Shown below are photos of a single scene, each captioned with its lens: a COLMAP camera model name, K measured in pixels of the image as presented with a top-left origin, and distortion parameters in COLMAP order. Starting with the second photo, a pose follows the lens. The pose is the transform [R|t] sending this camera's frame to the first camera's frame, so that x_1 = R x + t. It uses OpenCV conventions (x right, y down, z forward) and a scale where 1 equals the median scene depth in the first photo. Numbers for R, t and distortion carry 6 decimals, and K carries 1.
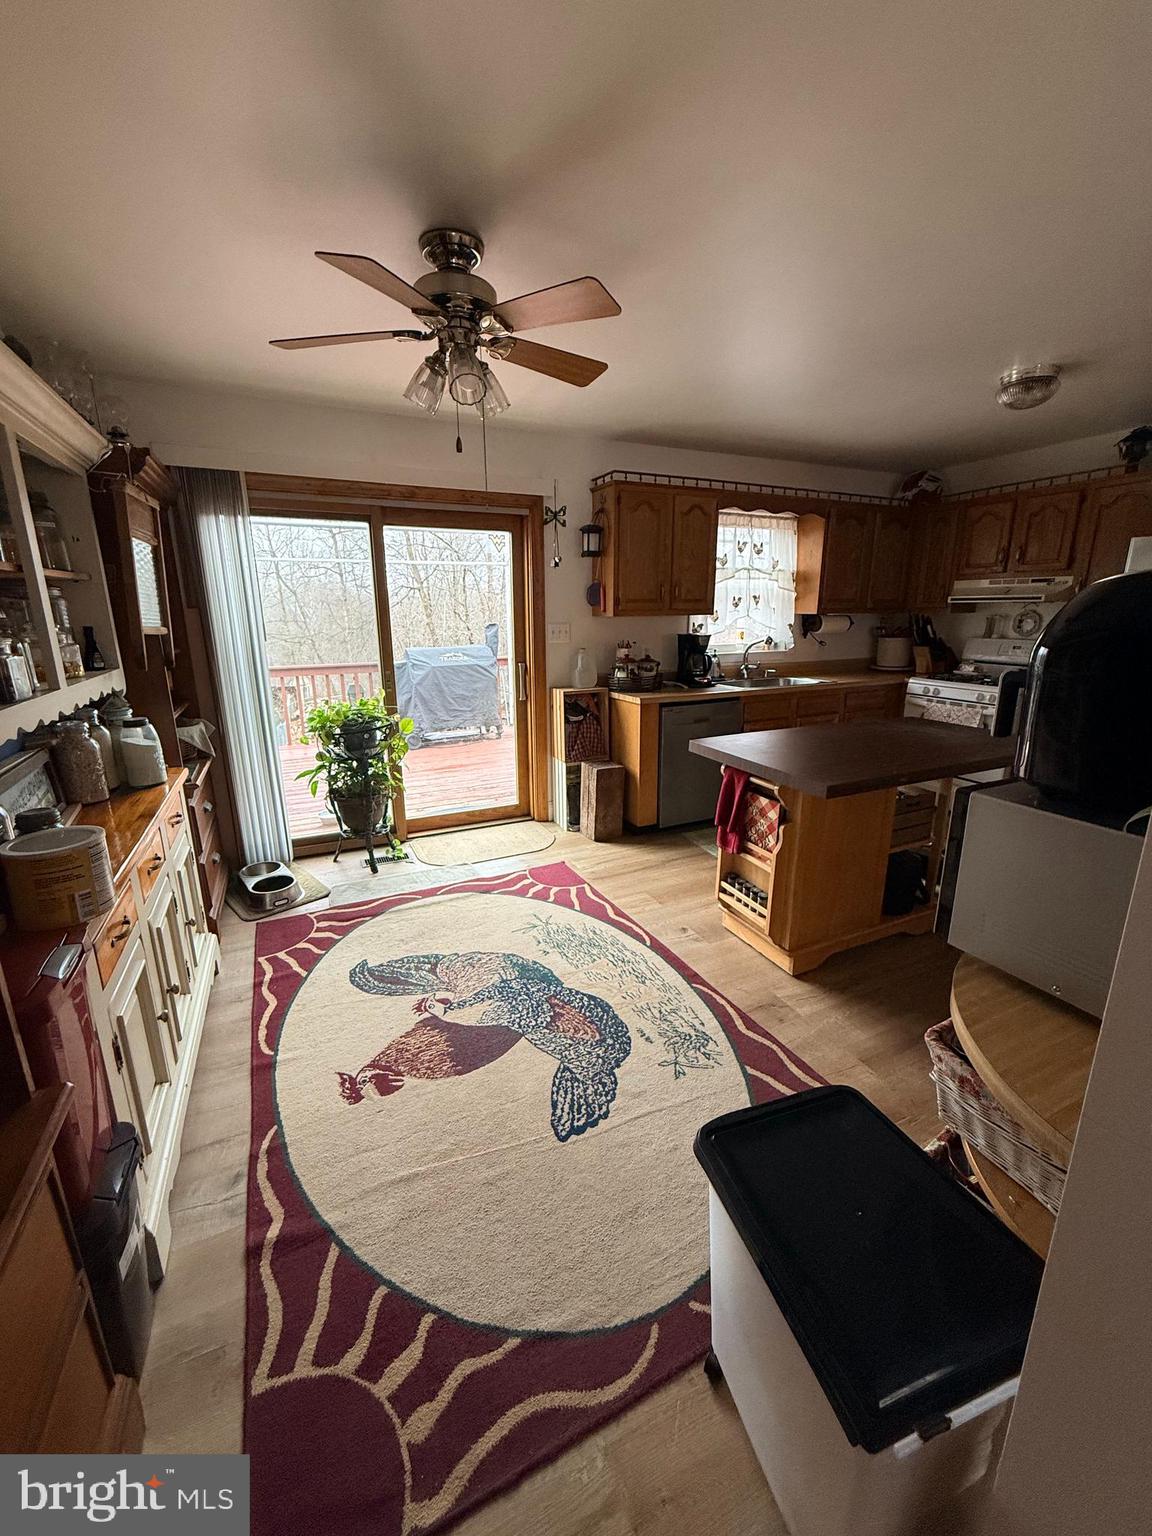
lens RADIAL K [[613.7, 0, 582.8], [0, 613.7, 769.0], [0, 0, 1]] dist [0.000467, 0.000909]
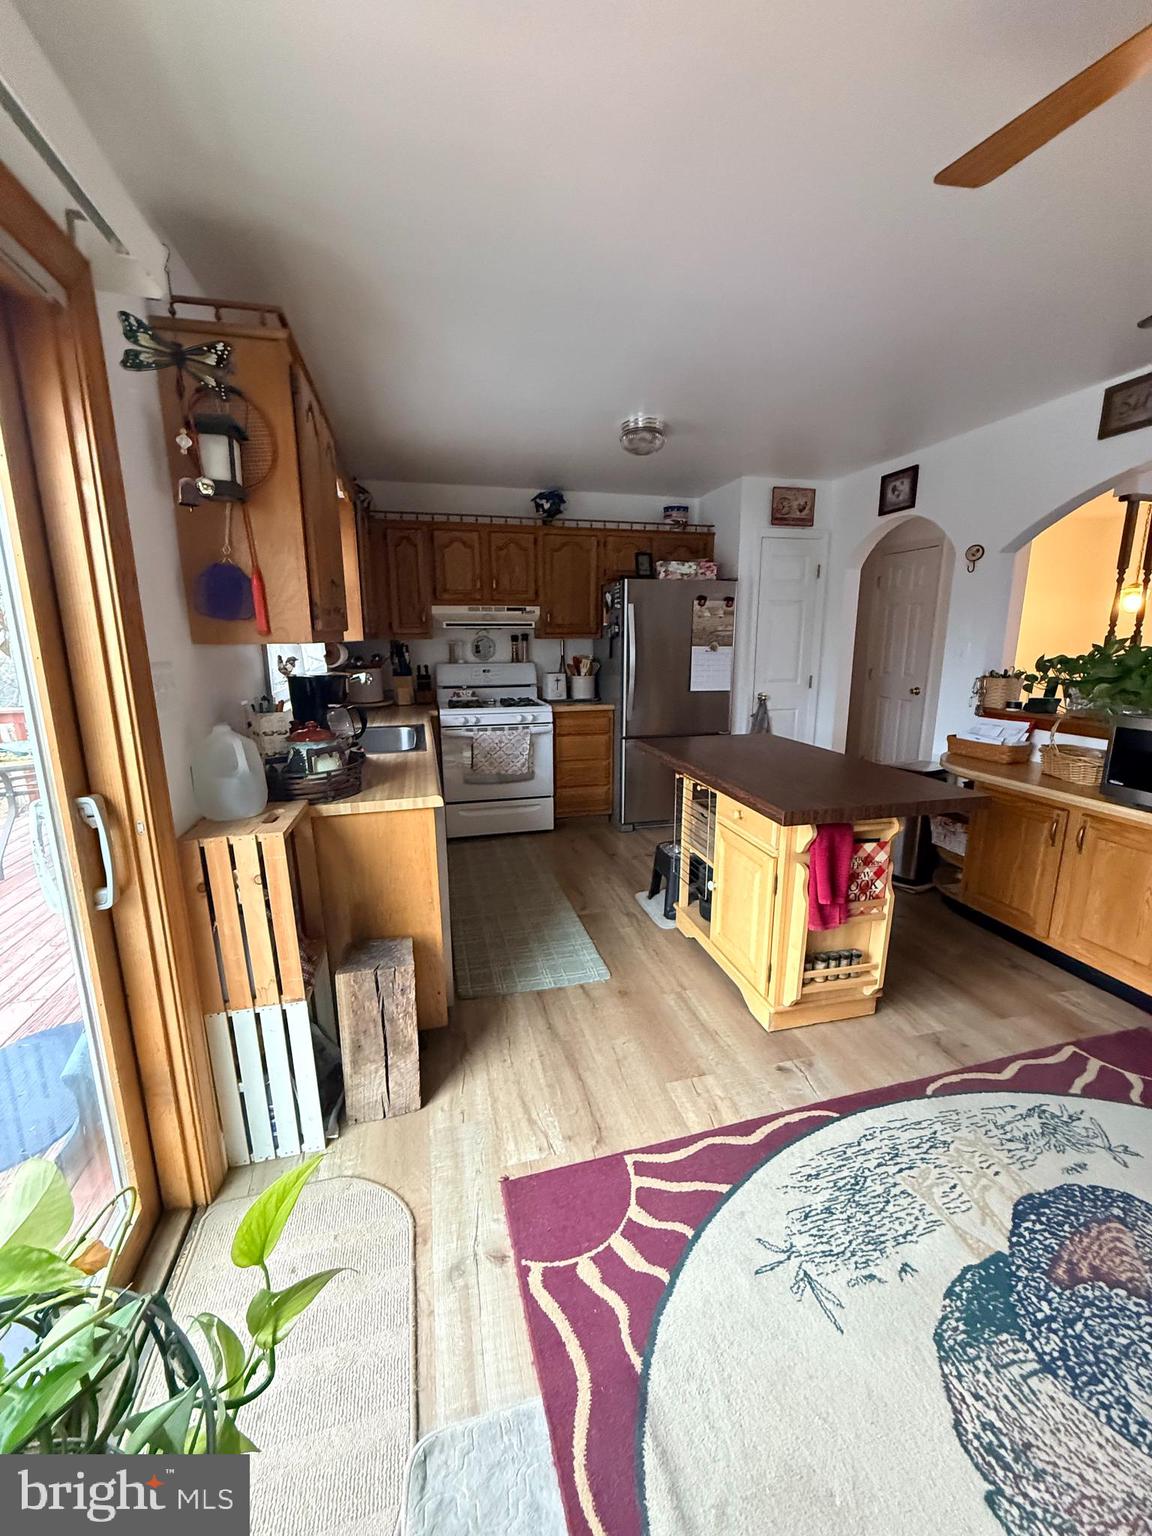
lens RADIAL K [[613.7, 0, 579.7], [0, 613.7, 765.3], [0, 0, 1]] dist [0.000467, 0.000909]
pose [[0.189429, -0.197348, 0.961858, -0.467216], [0.252212, 0.956506, 0.146579, -0.226973], [-0.948950, 0.214825, 0.230964, 0.922473]]
